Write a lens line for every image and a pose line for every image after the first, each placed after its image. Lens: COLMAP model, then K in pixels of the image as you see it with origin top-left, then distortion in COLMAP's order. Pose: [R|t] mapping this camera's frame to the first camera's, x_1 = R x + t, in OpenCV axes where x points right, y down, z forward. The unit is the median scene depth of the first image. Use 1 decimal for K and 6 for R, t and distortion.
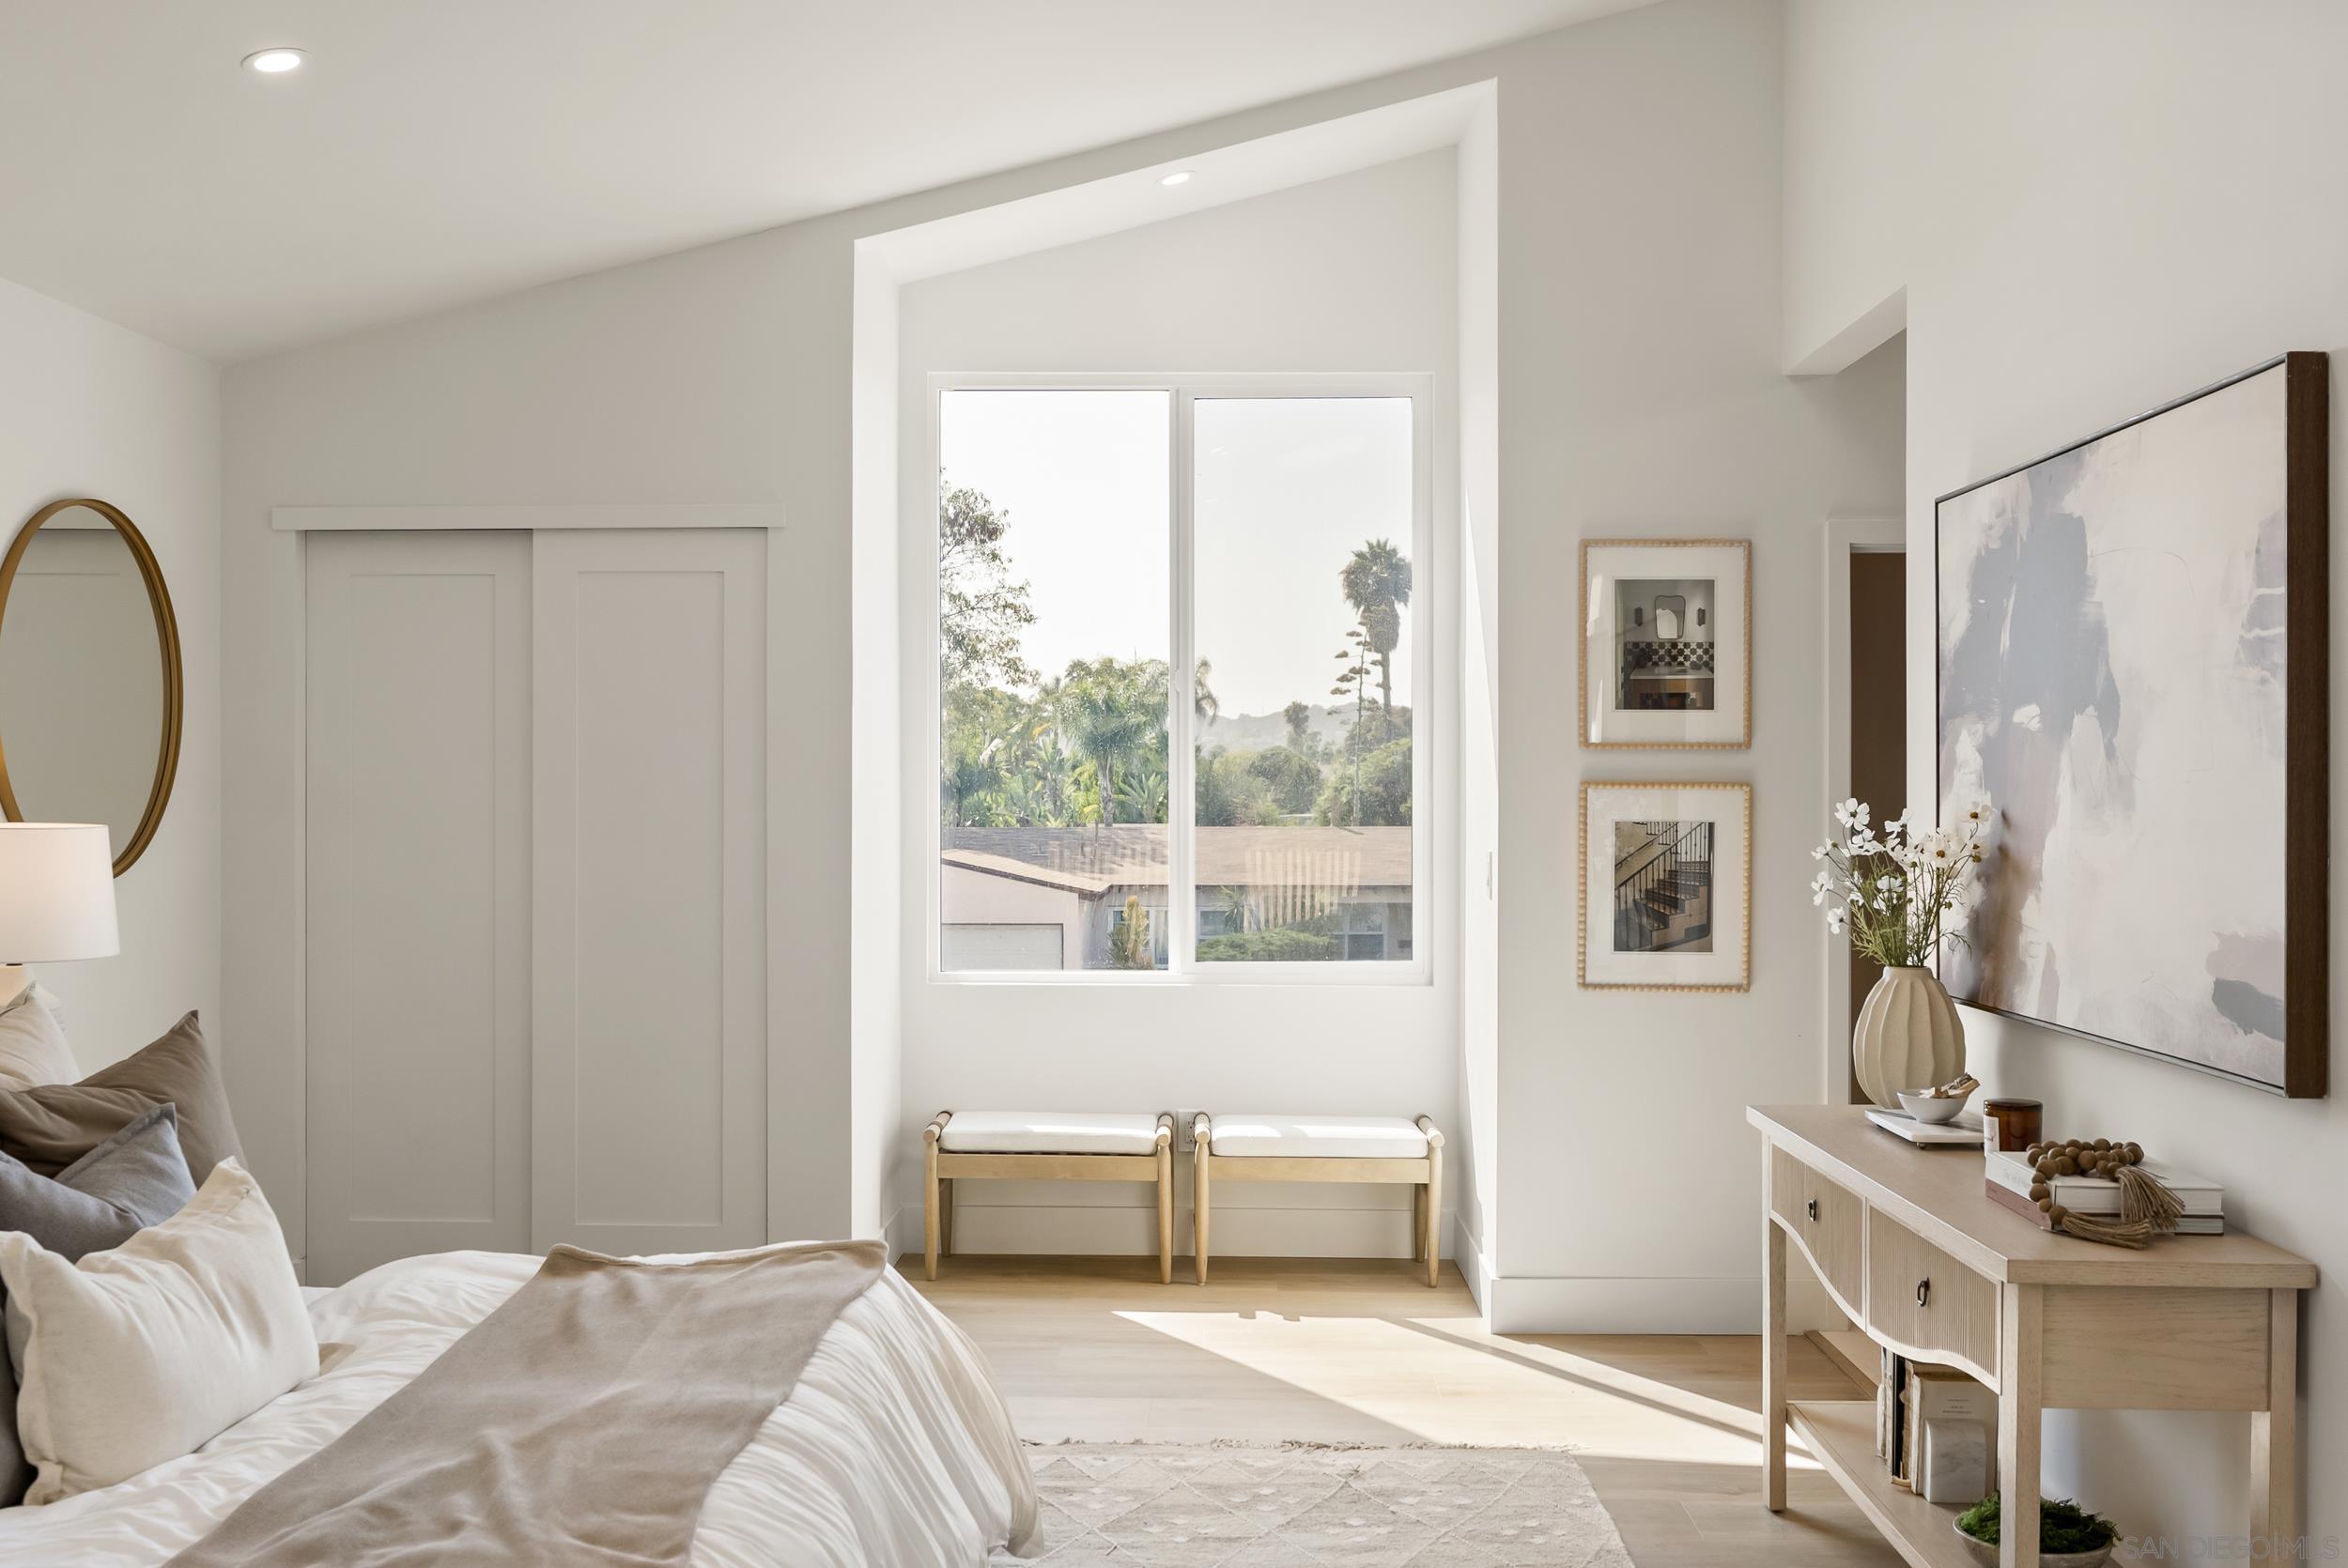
lens RADIAL K [[2361.5, 0, 1163.5], [0, 2361.5, 792.2], [0, 0, 1]] dist [0.023603, 0.000000]
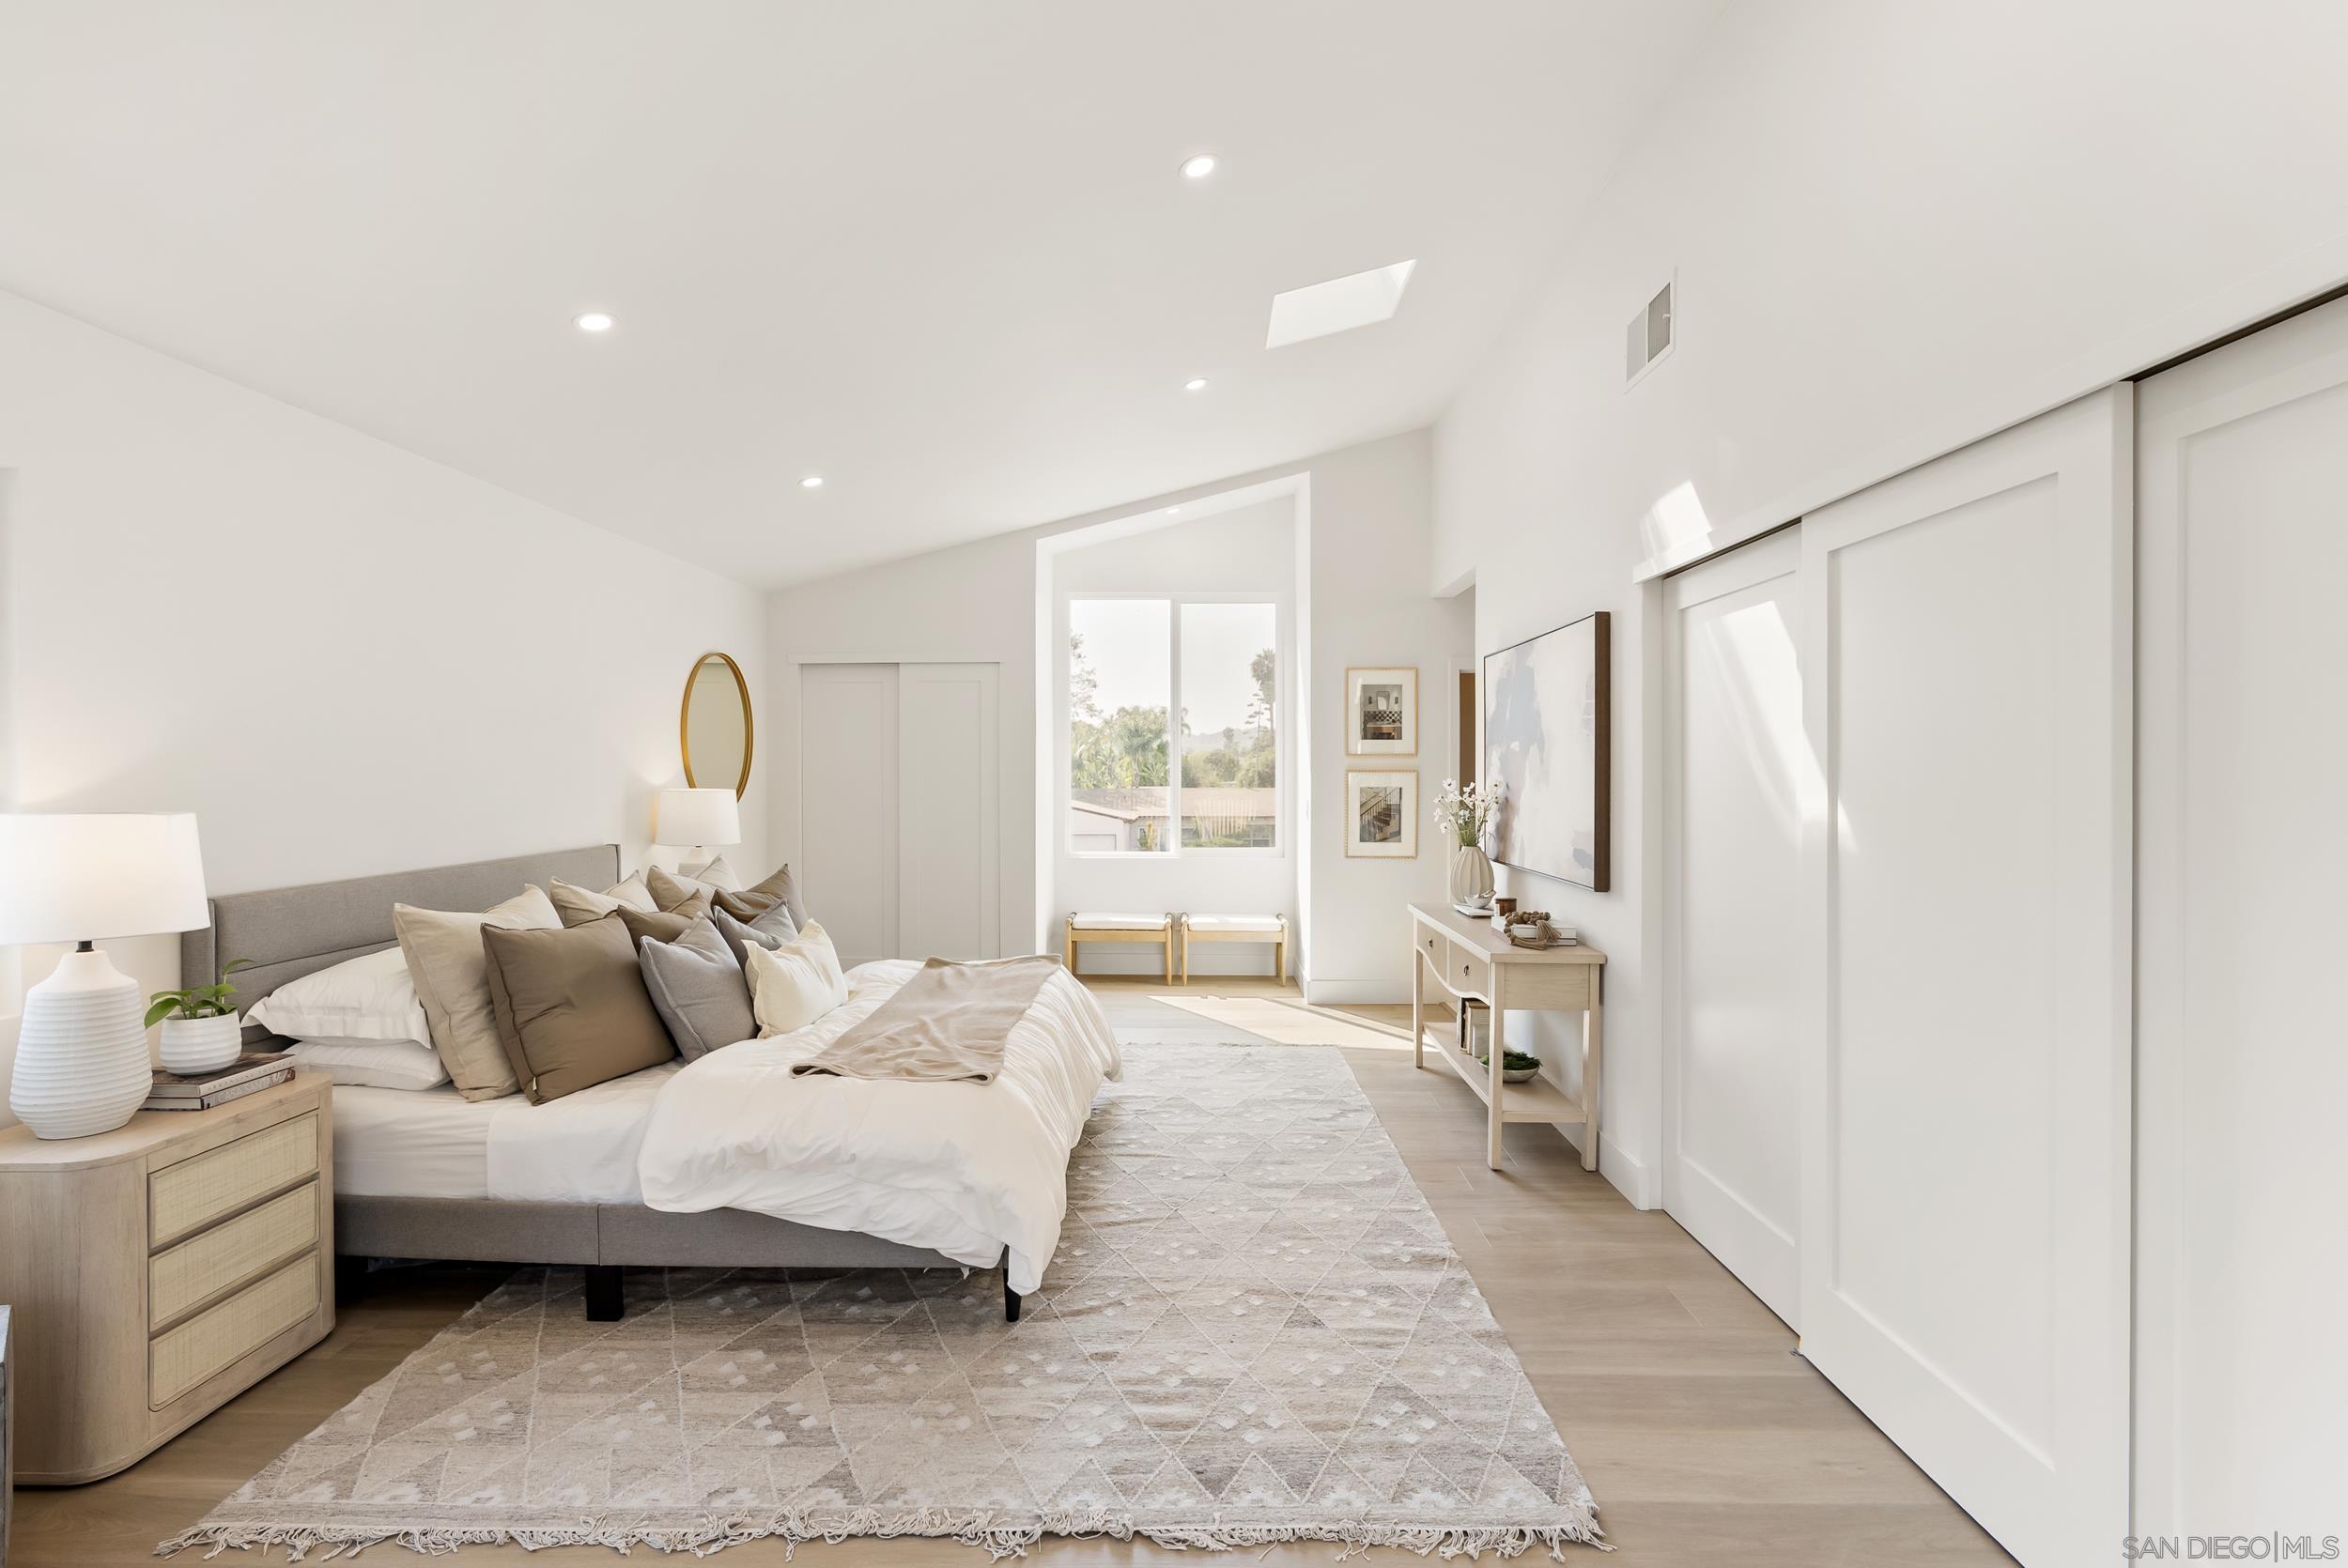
lens RADIAL K [[1157.0, 0, 1178.5], [0, 1157.0, 776.2], [0, 0, 1]] dist [-0.026110, -0.000733]
pose [[0.999908, -0.000729, 0.013548, -0.006836], [0.000667, 0.999989, 0.004548, -0.004759], [-0.013551, -0.004538, 0.999898, -0.183732]]
